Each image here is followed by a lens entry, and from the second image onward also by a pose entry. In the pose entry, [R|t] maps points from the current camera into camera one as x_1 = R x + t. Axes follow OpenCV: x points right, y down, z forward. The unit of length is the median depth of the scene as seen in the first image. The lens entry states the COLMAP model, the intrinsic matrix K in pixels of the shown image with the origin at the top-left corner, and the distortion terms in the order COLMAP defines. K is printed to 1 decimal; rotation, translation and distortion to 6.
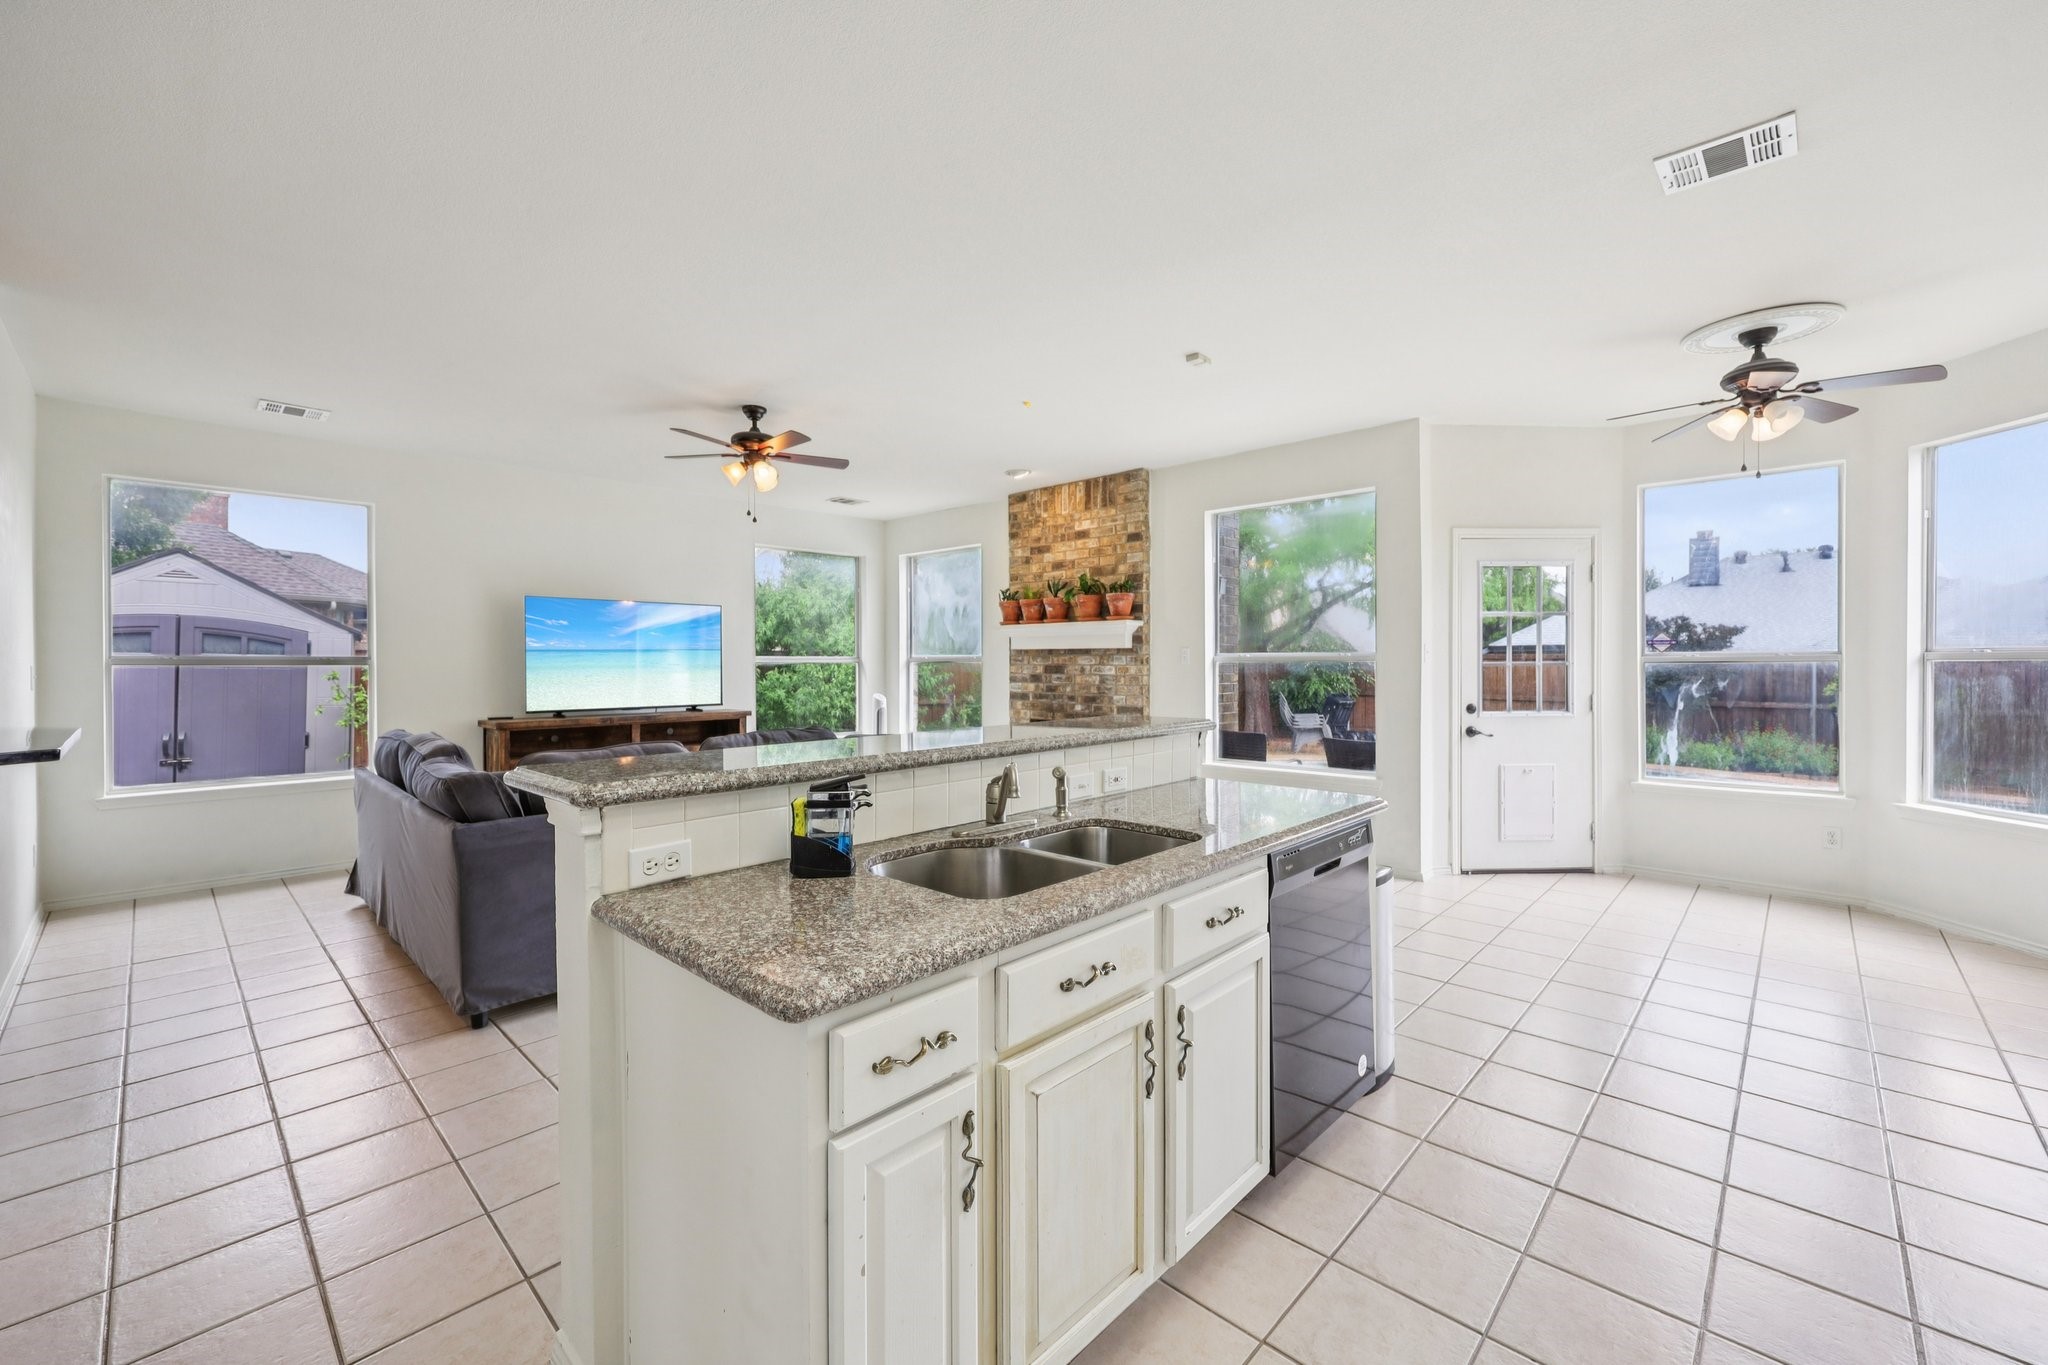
lens RADIAL K [[830.9, 0, 1033.3], [0, 830.9, 673.6], [0, 0, 1]] dist [0.001161, -0.000415]
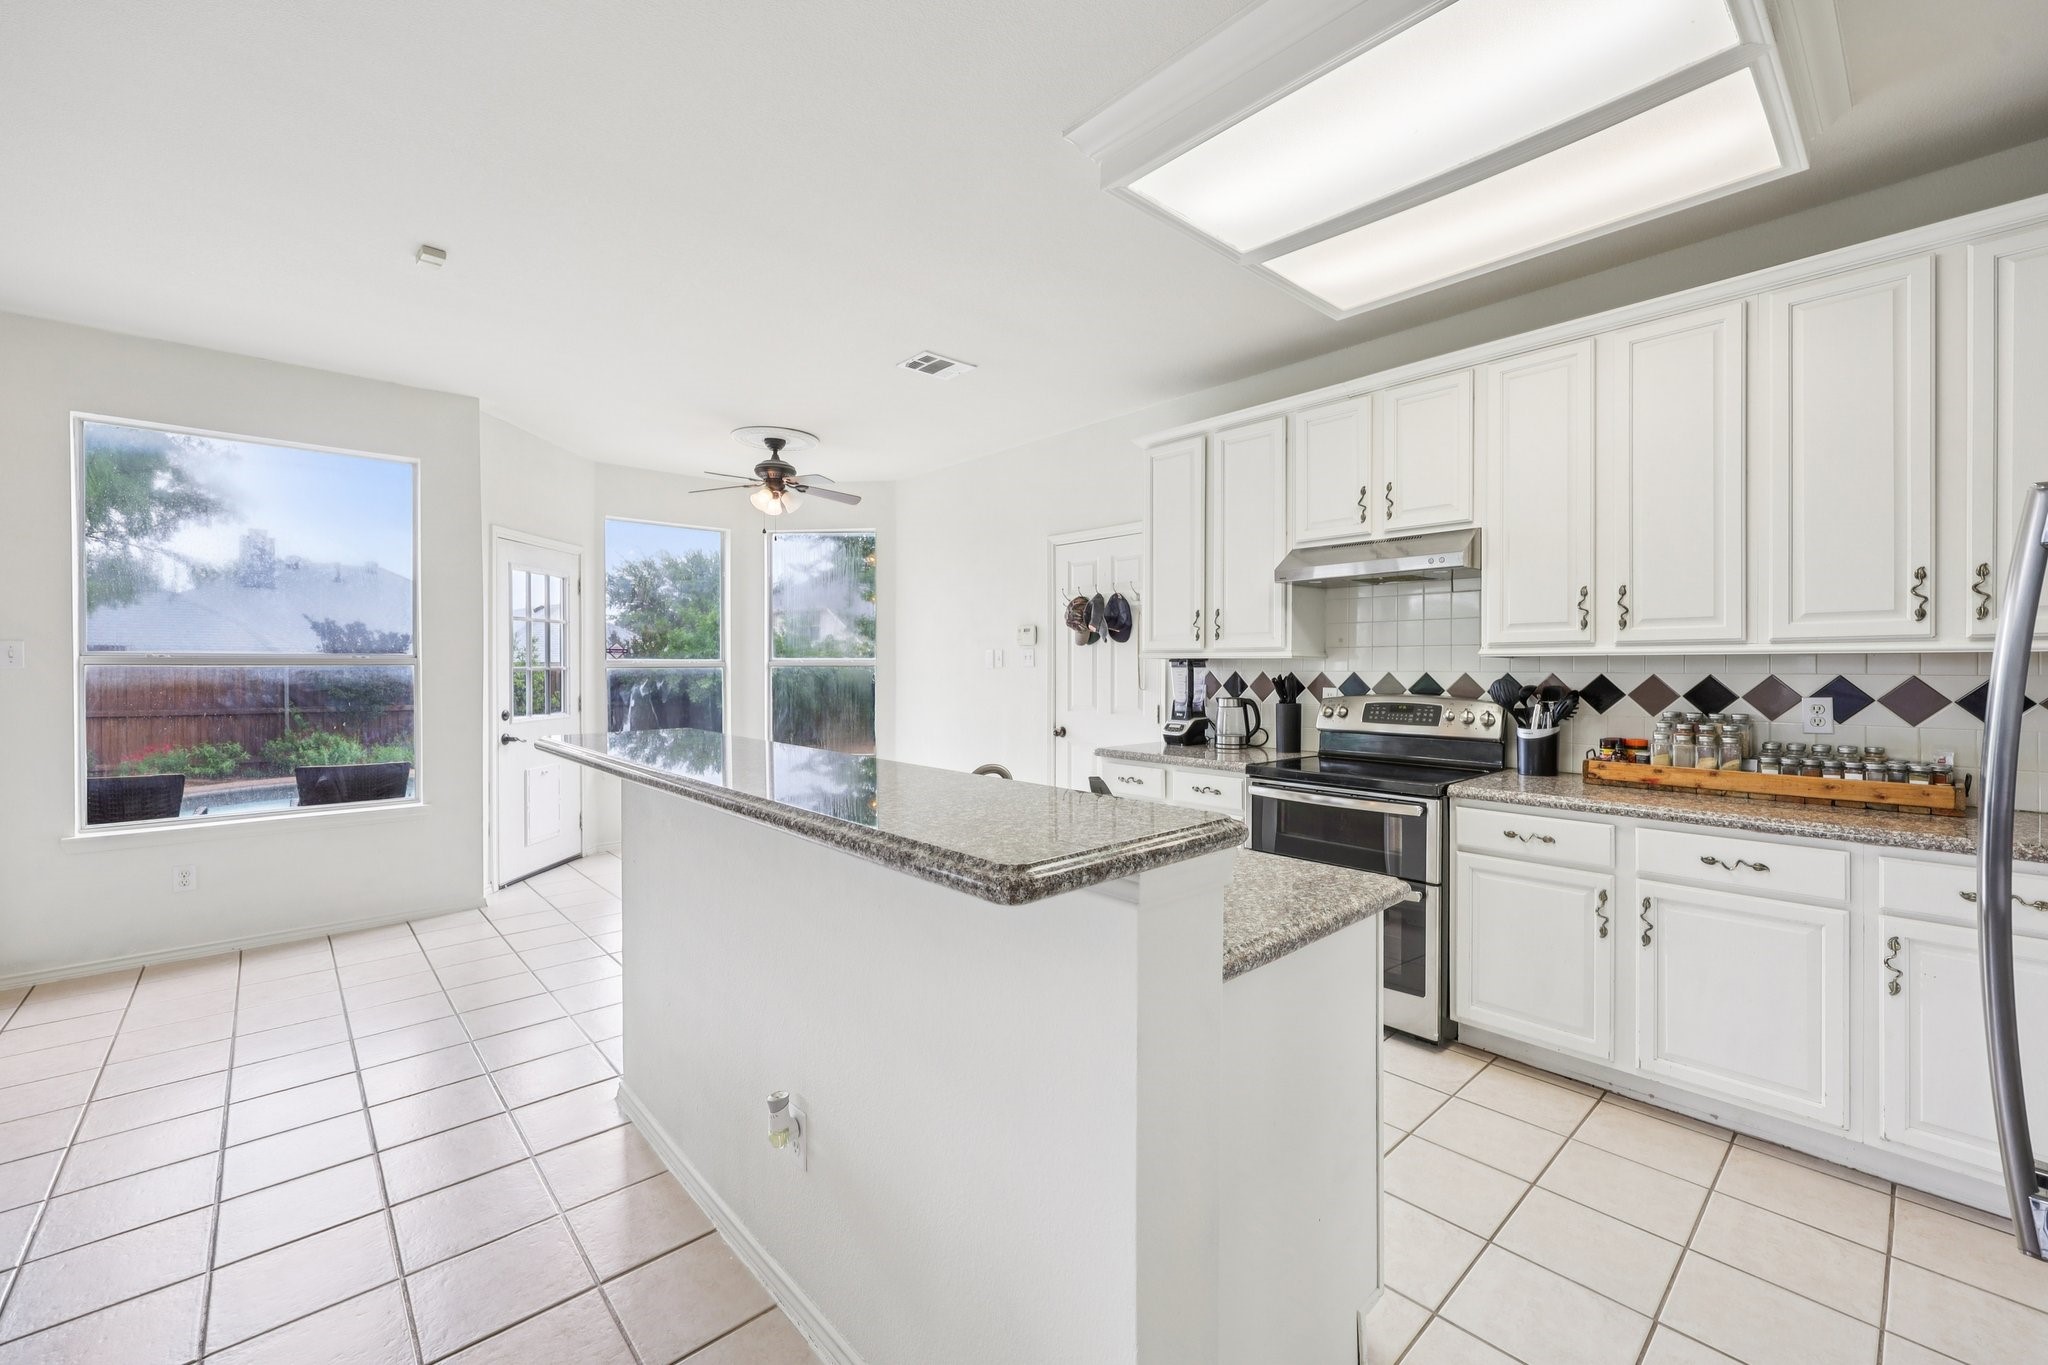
lens RADIAL K [[830.9, 0, 1023.4], [0, 830.9, 673.3], [0, 0, 1]] dist [0.001161, -0.000415]
pose [[0.081285, -0.004586, 0.996680, -0.308200], [0.012935, 0.999910, 0.003546, -0.001685], [-0.996607, 0.012604, 0.081337, 0.258422]]
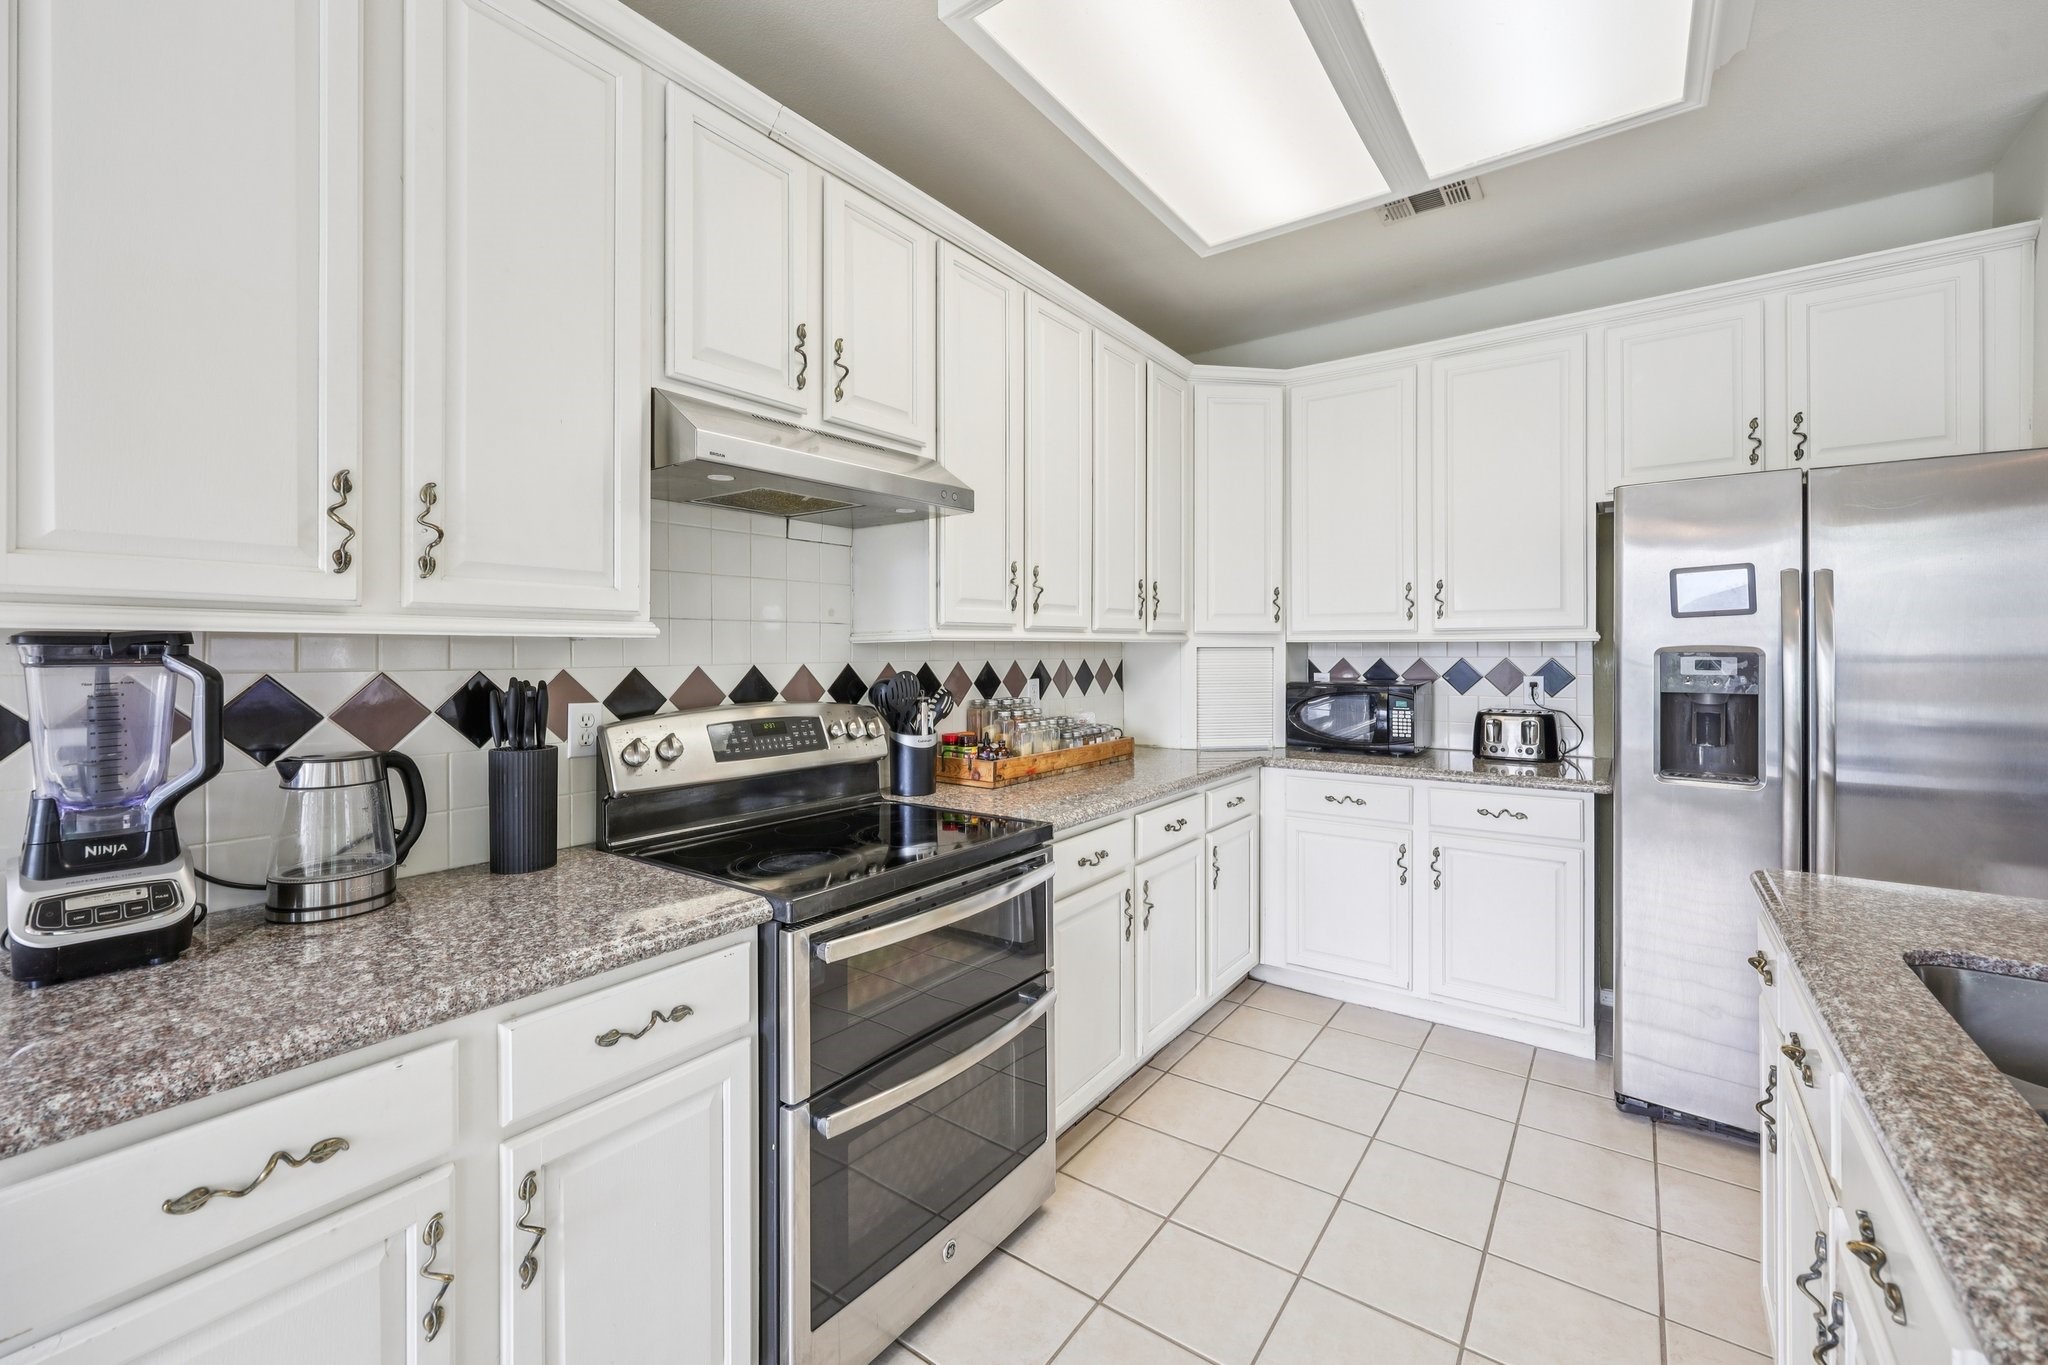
lens RADIAL K [[830.9, 0, 1025.1], [0, 830.9, 650.0], [0, 0, 1]] dist [0.001161, -0.000415]
pose [[-0.992330, 0.007840, -0.123367, 0.197668], [0.006061, 0.999872, 0.014790, -0.007097], [0.123467, 0.013929, -0.992251, 0.380536]]
